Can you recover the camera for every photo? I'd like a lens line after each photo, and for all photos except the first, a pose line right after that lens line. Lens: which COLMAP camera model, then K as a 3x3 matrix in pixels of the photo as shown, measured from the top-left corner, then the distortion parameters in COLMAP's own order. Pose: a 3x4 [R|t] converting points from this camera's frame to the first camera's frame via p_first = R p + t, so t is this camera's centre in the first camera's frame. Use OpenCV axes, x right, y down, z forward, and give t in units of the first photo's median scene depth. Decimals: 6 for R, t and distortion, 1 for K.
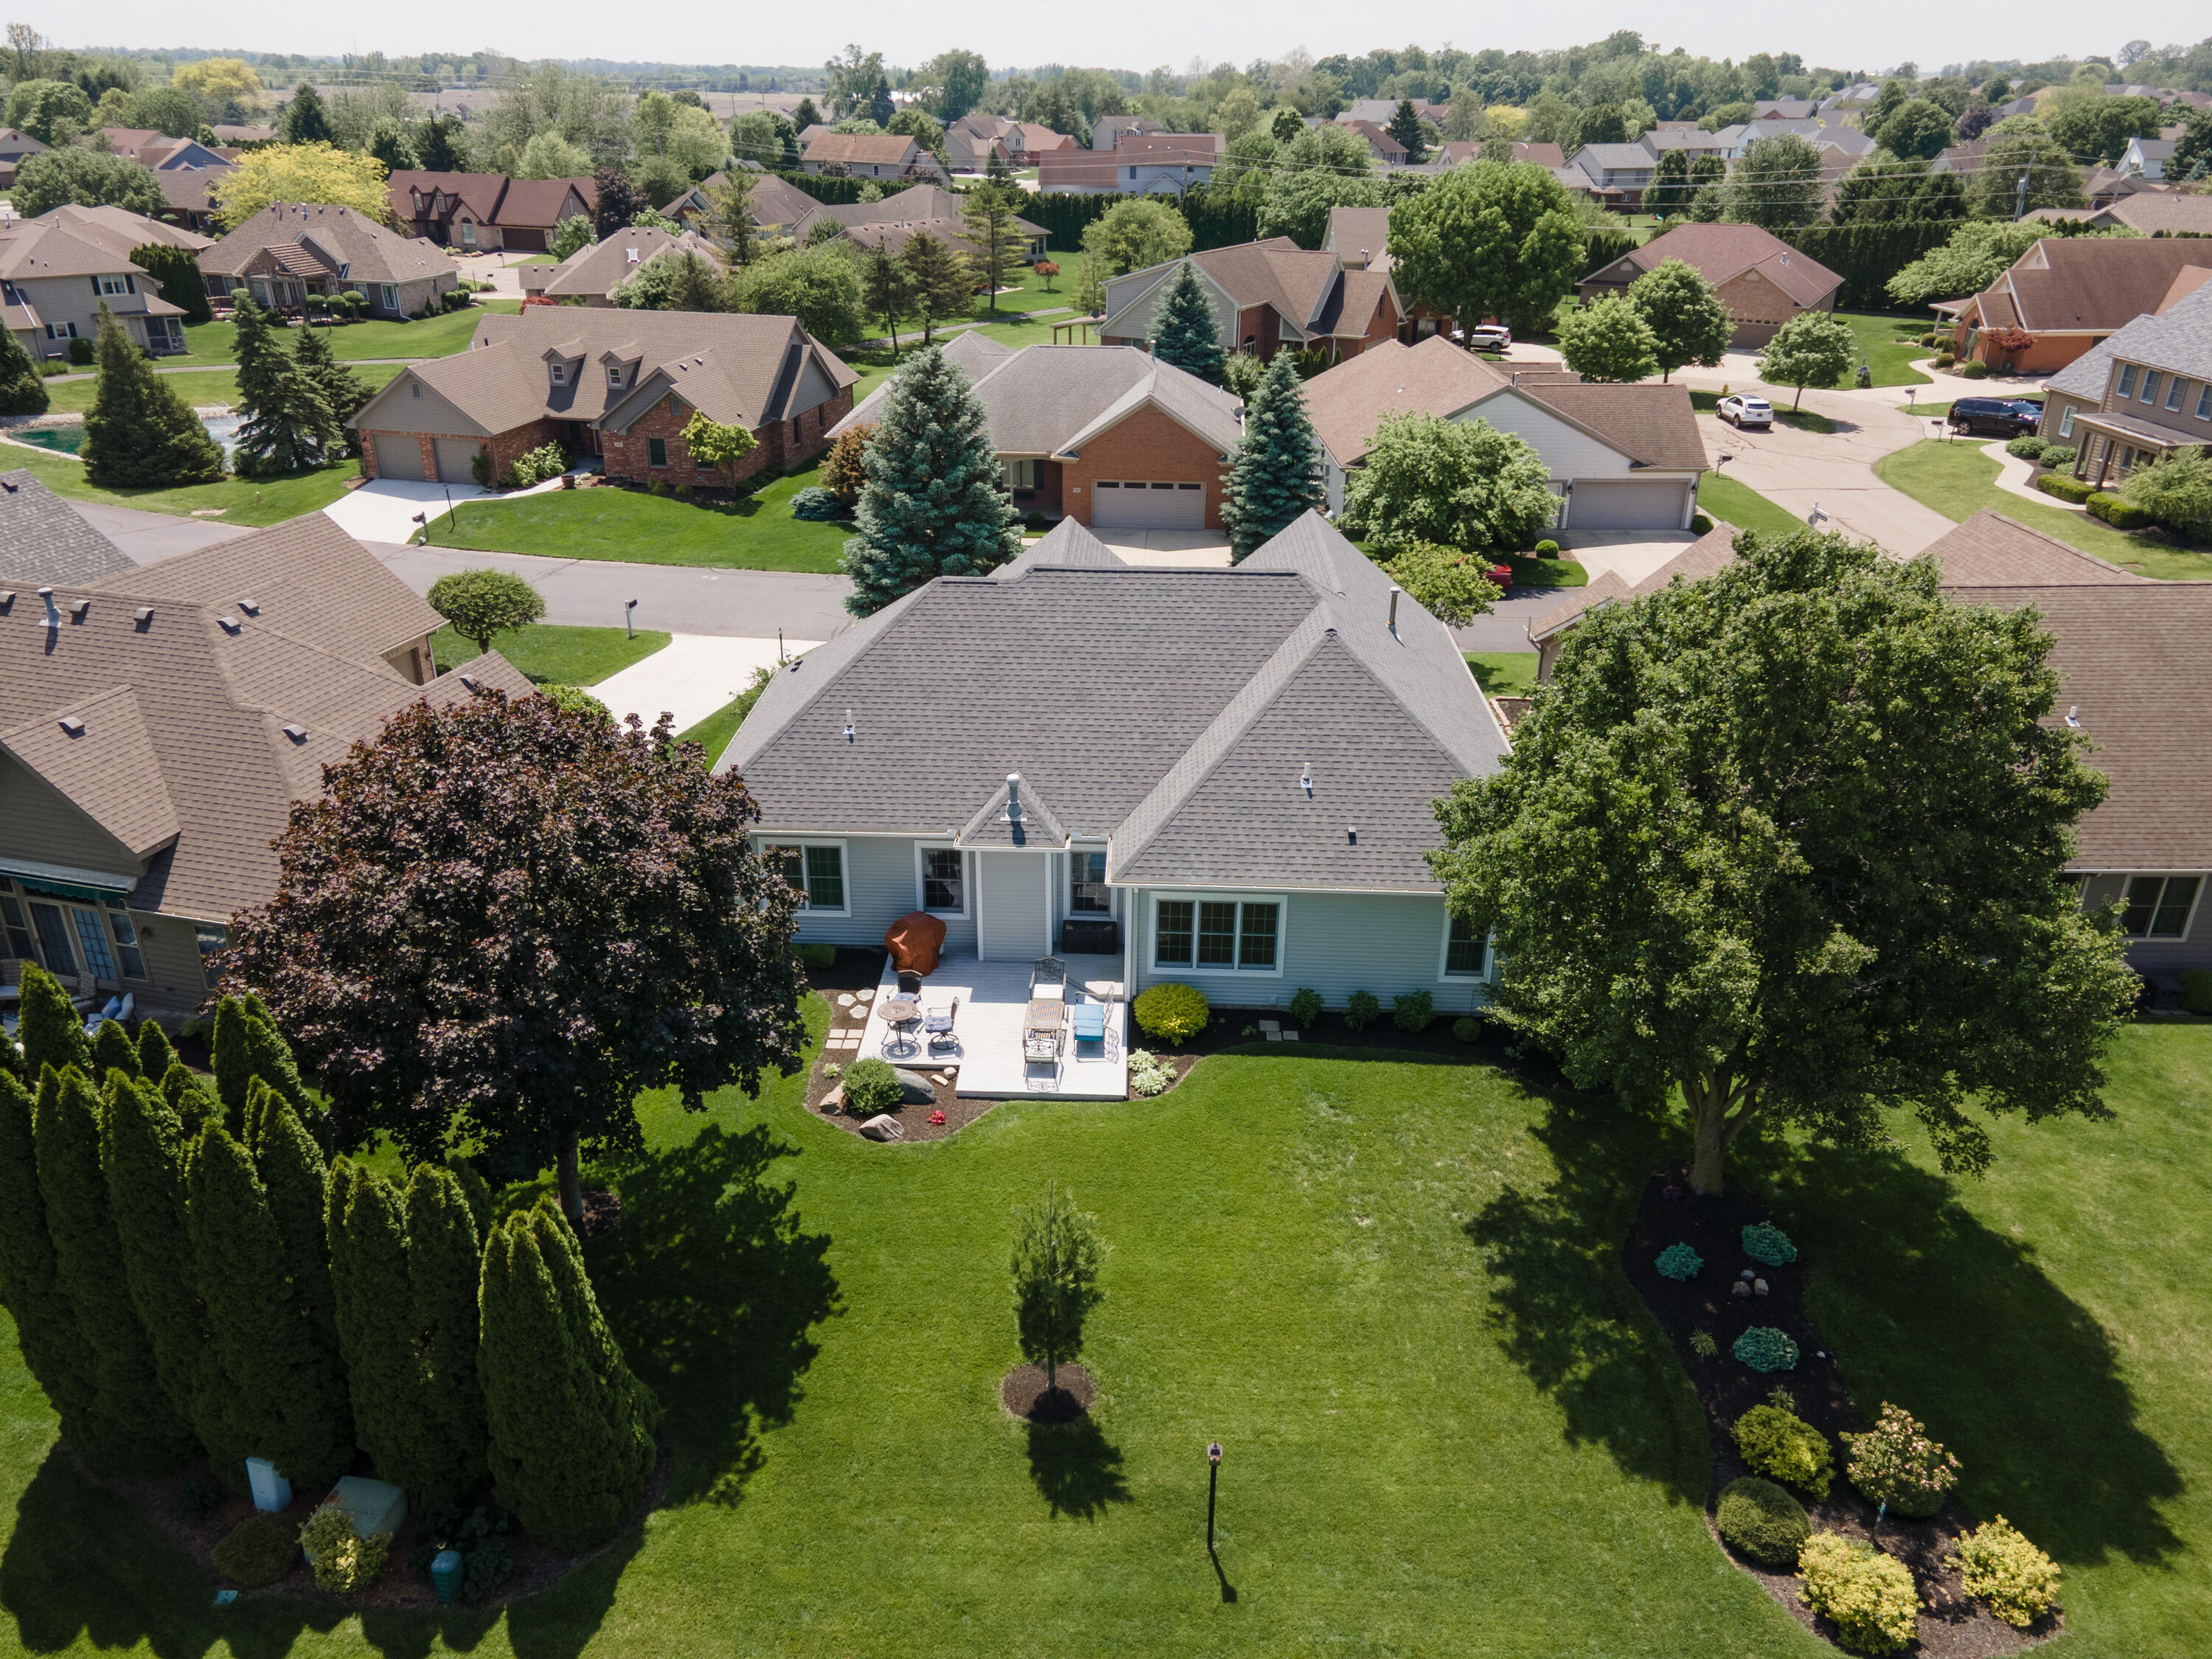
lens RADIAL K [[1569.7, 0, 1106.0], [0, 1569.7, 829.5], [0, 0, 1]] dist [0.058294, 0.001514]
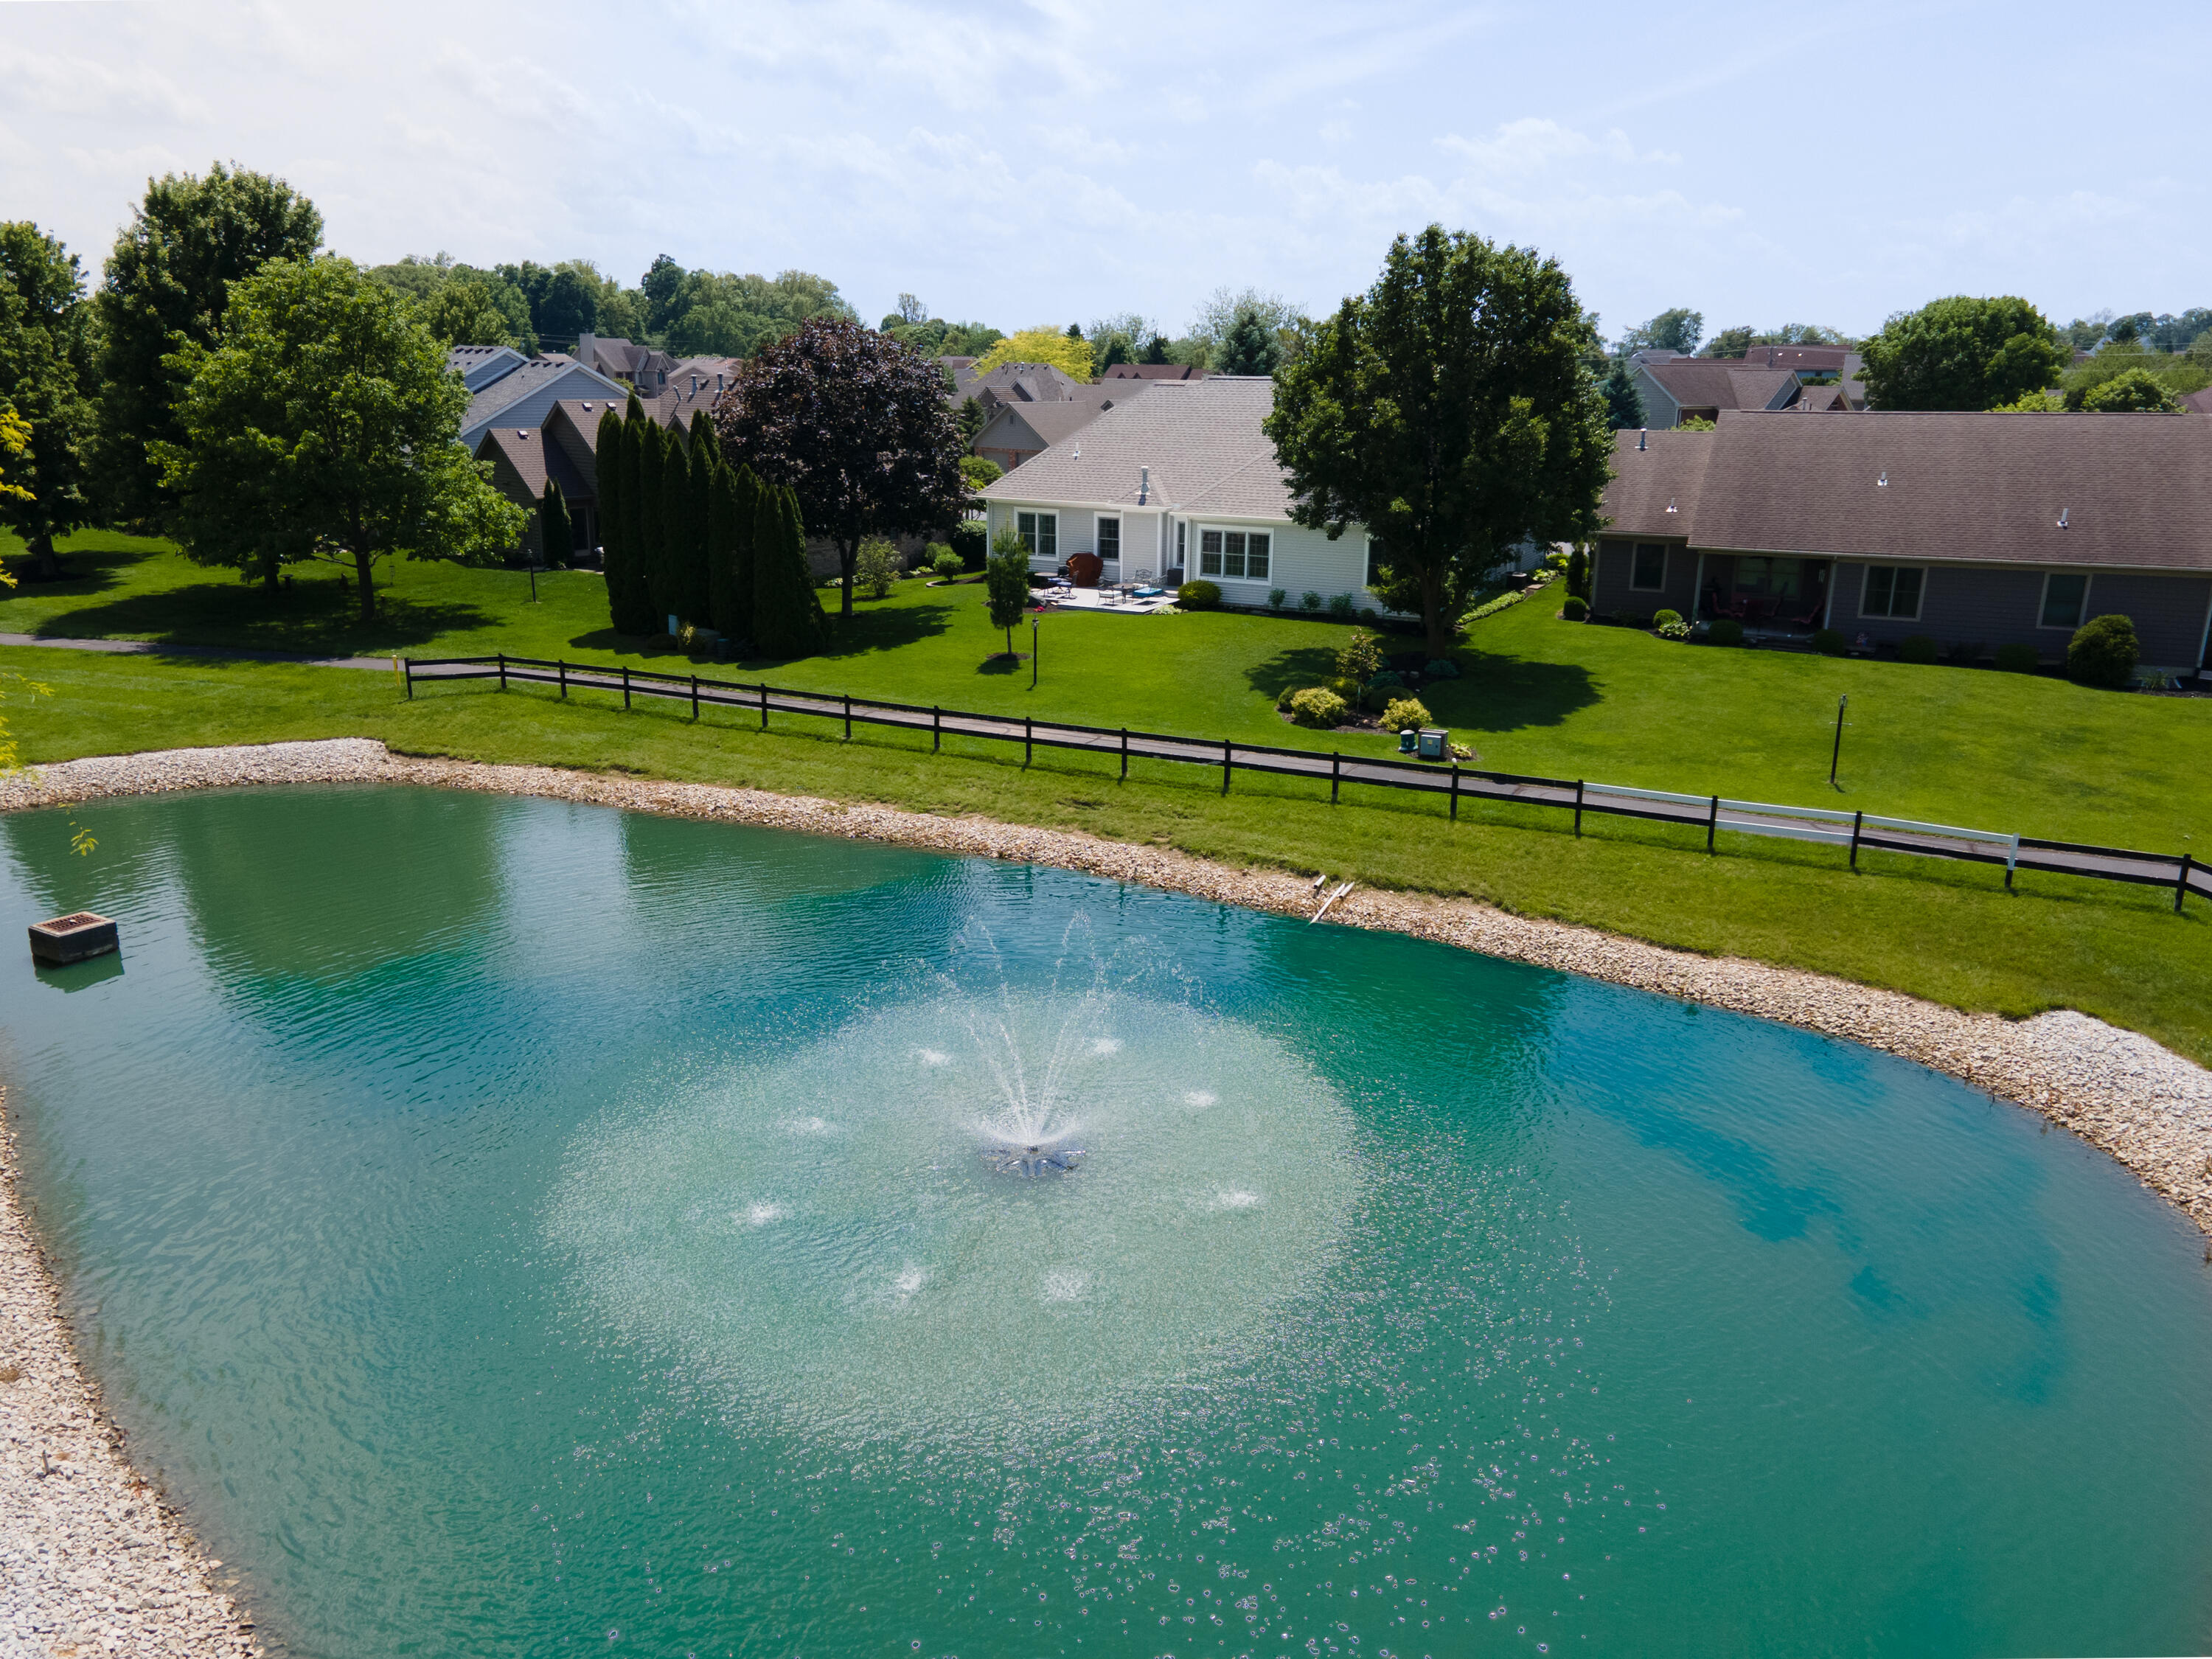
lens RADIAL K [[1569.7, 0, 1106.0], [0, 1569.7, 829.5], [0, 0, 1]] dist [0.058294, 0.001514]
pose [[0.907395, 0.123642, -0.401681, 0.622964], [-0.182638, 0.976790, -0.111911, 0.537329], [0.378521, 0.174909, 0.908916, -0.487663]]
